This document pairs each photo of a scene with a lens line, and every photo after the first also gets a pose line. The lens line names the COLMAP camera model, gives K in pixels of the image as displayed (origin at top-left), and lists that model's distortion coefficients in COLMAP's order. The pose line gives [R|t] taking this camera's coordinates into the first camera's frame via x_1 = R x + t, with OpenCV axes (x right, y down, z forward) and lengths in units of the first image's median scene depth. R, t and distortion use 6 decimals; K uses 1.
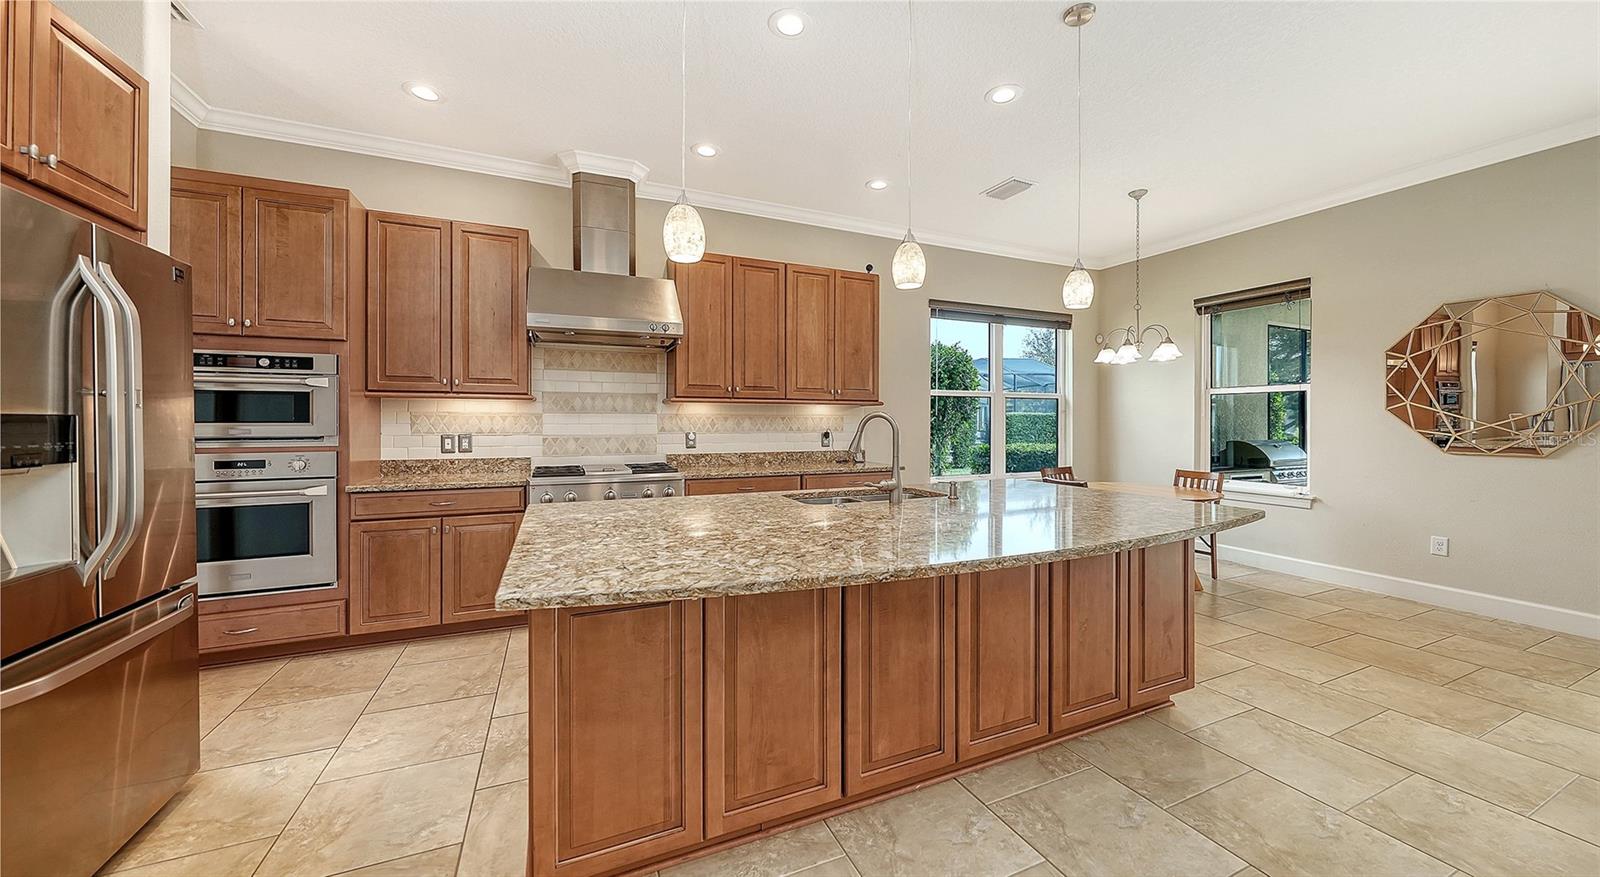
lens RADIAL K [[562.2, 0, 815.1], [0, 562.2, 418.1], [0, 0, 1]] dist [-0.003231, 0.001335]
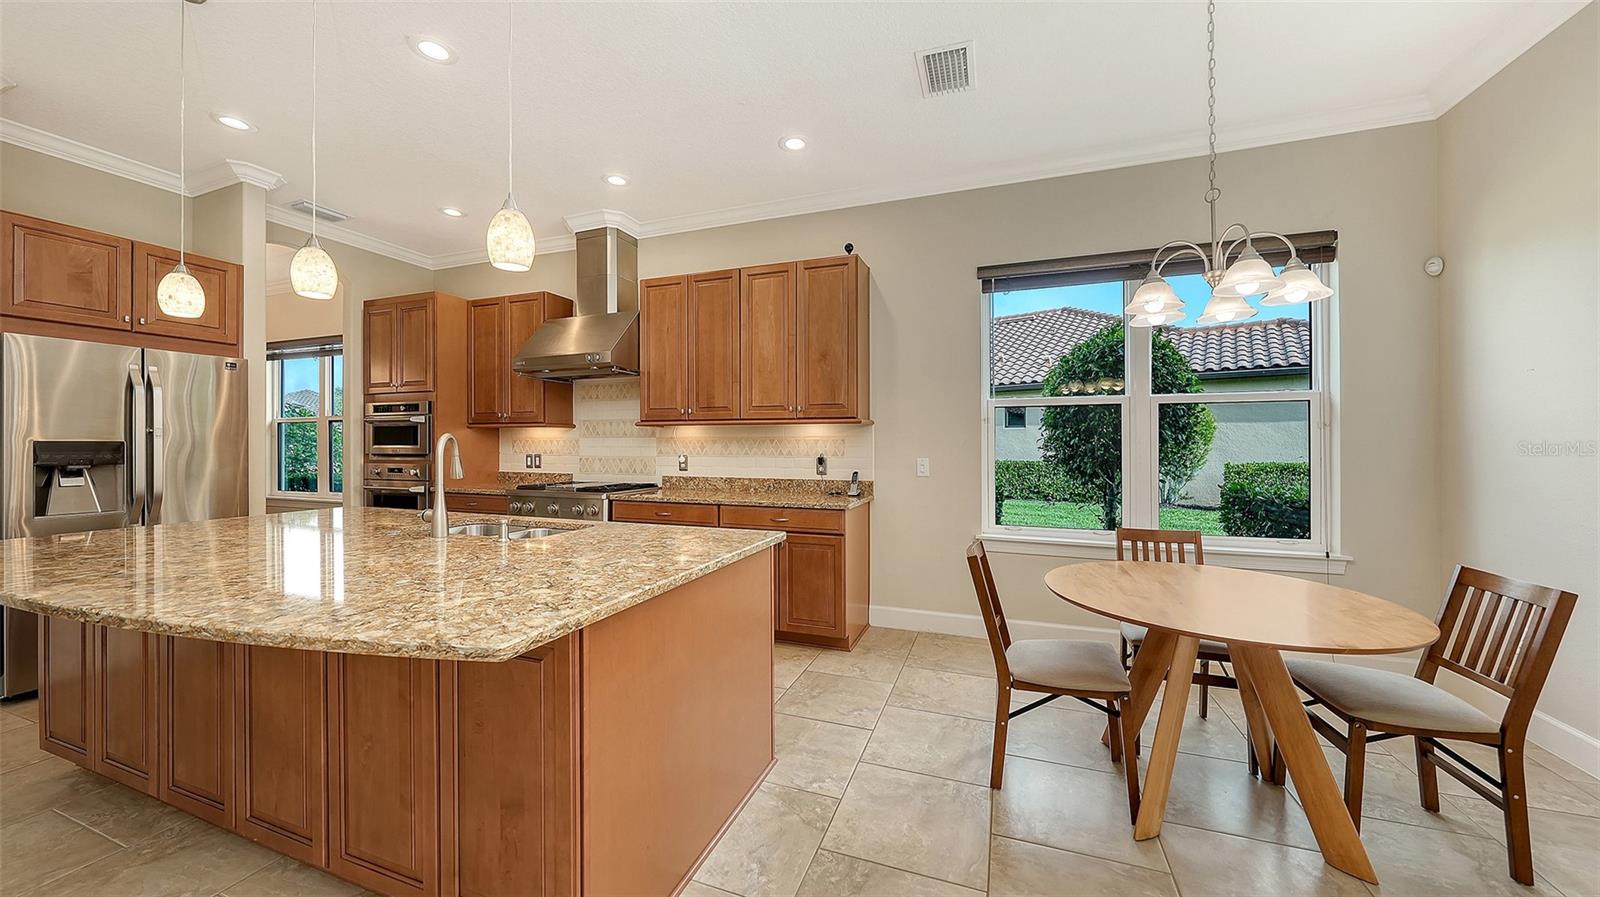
lens RADIAL K [[562.2, 0, 802.7], [0, 562.2, 444.0], [0, 0, 1]] dist [-0.003231, 0.001335]
pose [[0.706955, 0.000504, -0.707258, 0.697361], [0.004015, 0.999981, 0.004725, 0.001470], [0.707247, -0.006180, 0.706939, 0.463758]]
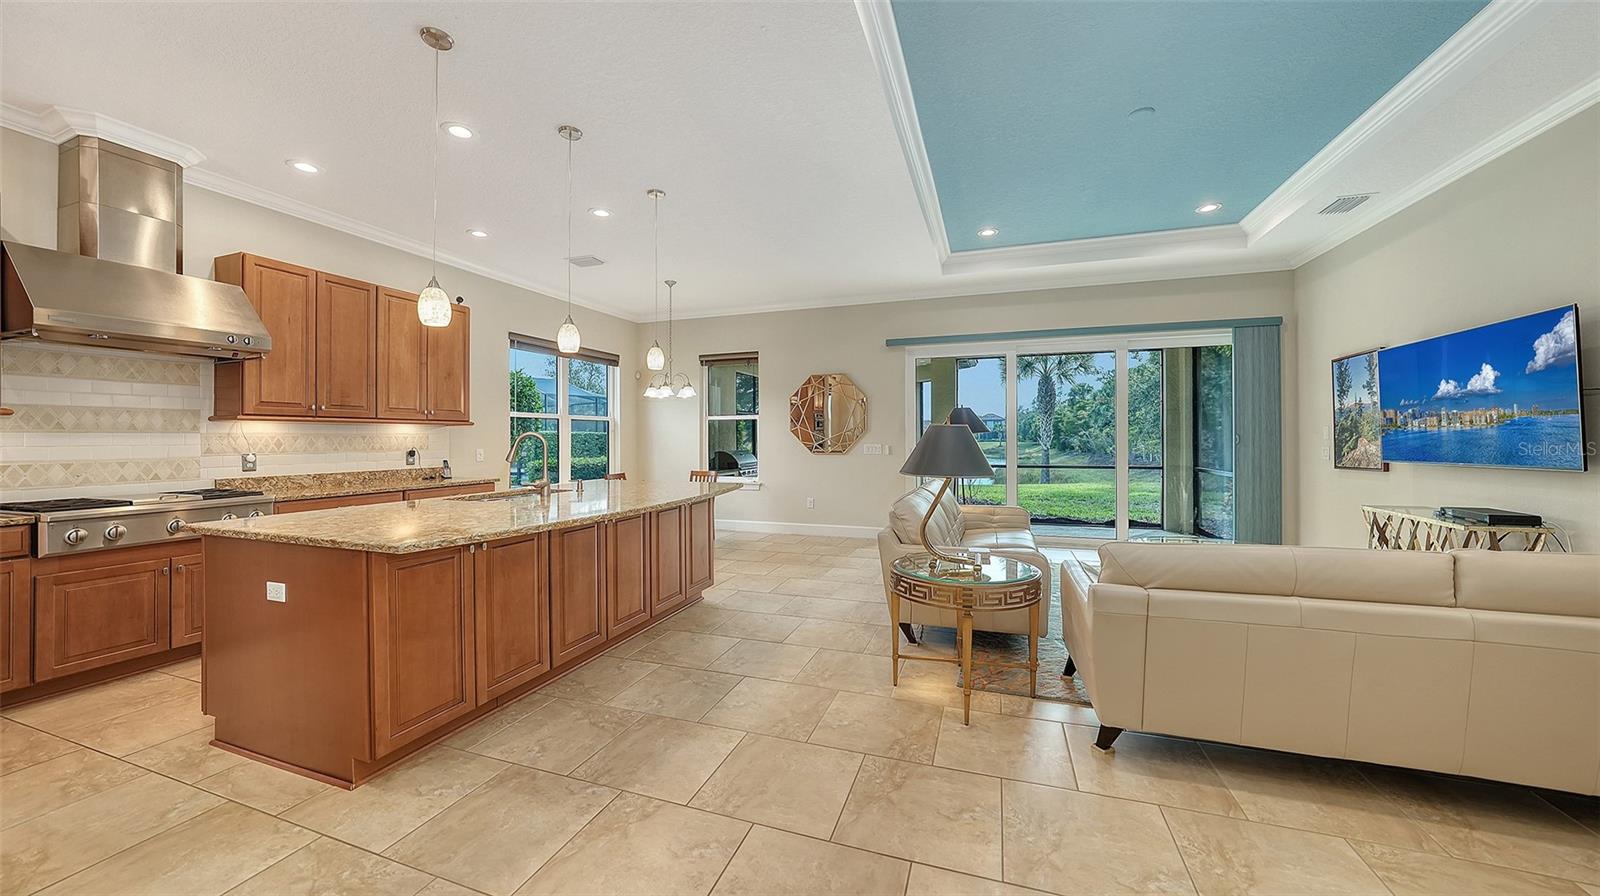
lens RADIAL K [[562.2, 0, 795.1], [0, 562.2, 432.2], [0, 0, 1]] dist [-0.003231, 0.001335]
pose [[0.701055, 0.001373, 0.713106, -0.265953], [0.003847, 0.999976, -0.005707, -0.000311], [-0.713097, 0.006744, 0.701033, -0.282320]]
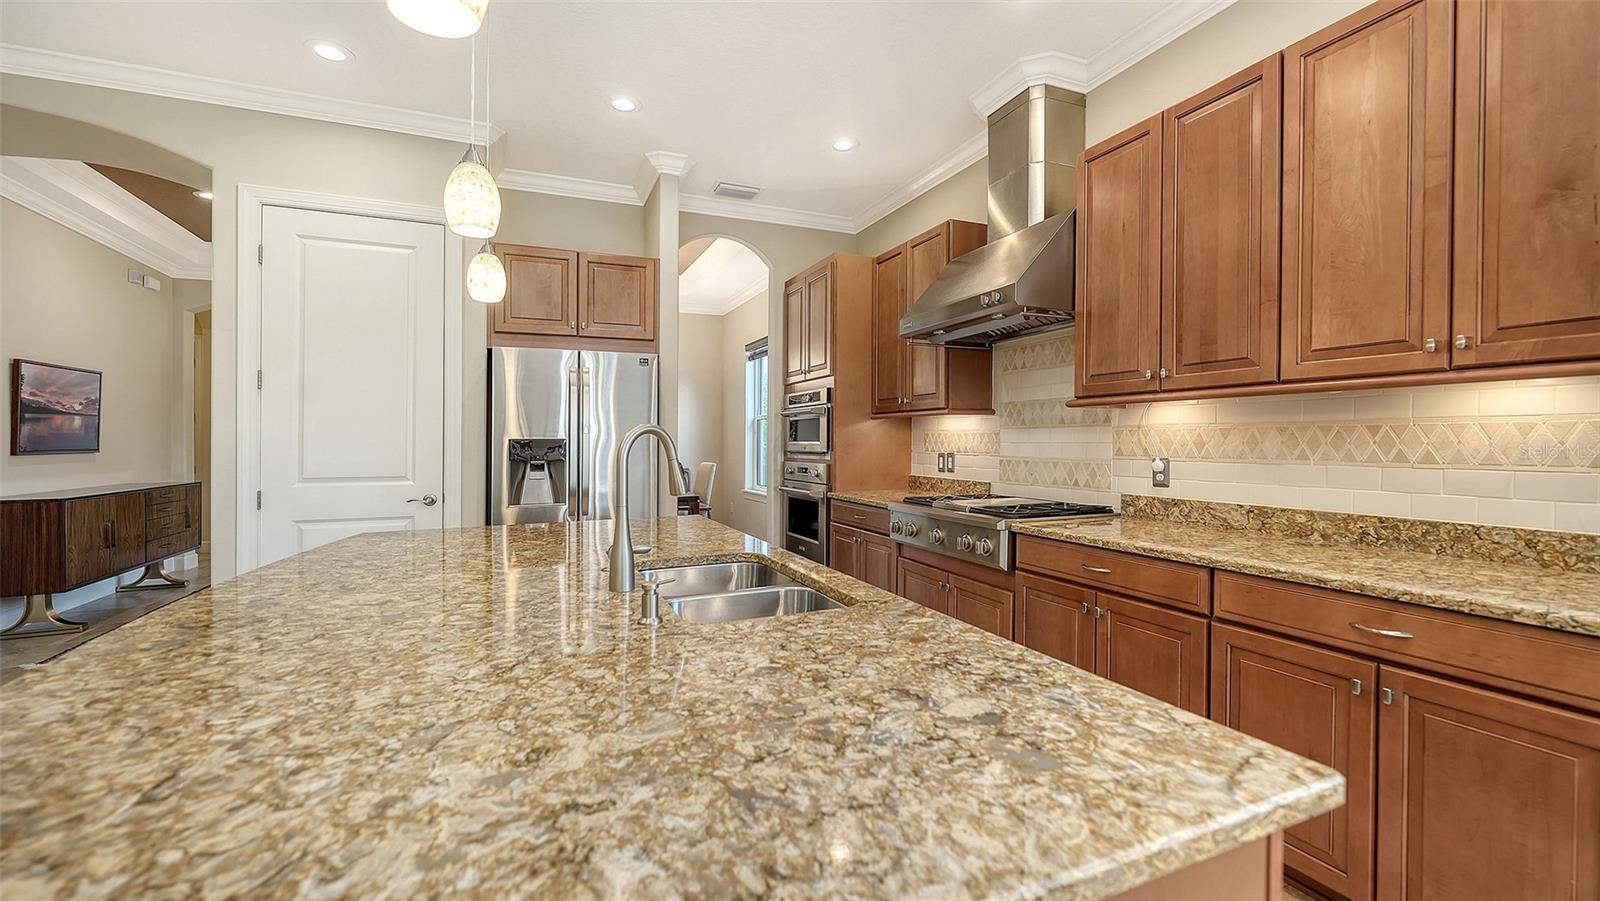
lens RADIAL K [[659.8, 0, 798.1], [0, 659.8, 453.5], [0, 0, 1]] dist [-0.002162, -0.000413]
pose [[-0.024701, 0.019918, -0.999496, 0.465095], [0.012085, 0.999734, 0.019624, 0.004241], [0.999622, -0.011594, -0.024935, 0.706335]]
